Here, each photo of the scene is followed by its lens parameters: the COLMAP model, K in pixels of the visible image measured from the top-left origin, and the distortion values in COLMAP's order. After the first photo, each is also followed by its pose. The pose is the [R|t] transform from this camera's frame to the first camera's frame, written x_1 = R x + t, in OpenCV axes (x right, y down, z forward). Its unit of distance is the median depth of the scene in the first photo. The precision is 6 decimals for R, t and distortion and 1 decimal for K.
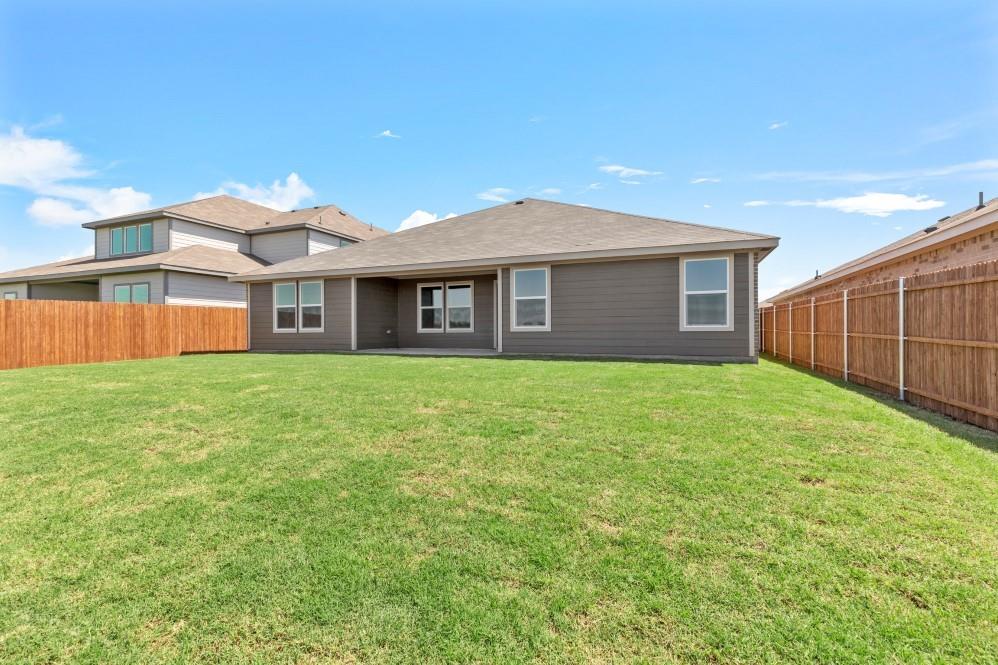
lens RADIAL K [[448.9, 0, 500.0], [0, 448.9, 332.5], [0, 0, 1]] dist [0.005998, 0.000913]
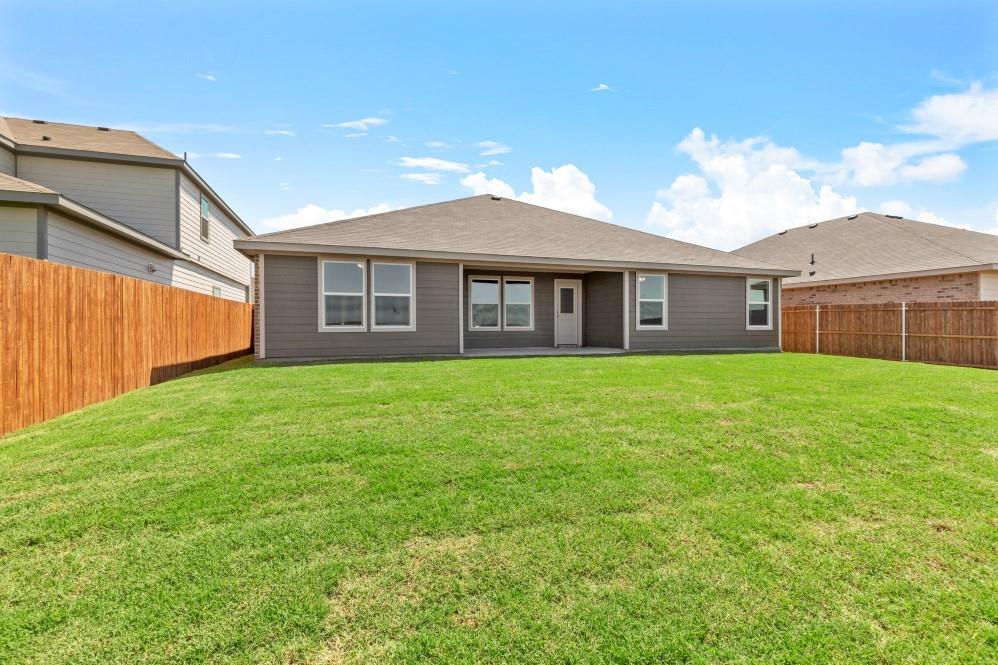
lens RADIAL K [[463.5, 0, 497.3], [0, 463.5, 335.7], [0, 0, 1]] dist [-0.015920, 0.000562]
pose [[0.754965, -0.003991, 0.655753, -0.771003], [0.000708, 0.999986, 0.005271, 0.003804], [-0.655765, -0.003515, 0.754957, 0.301913]]
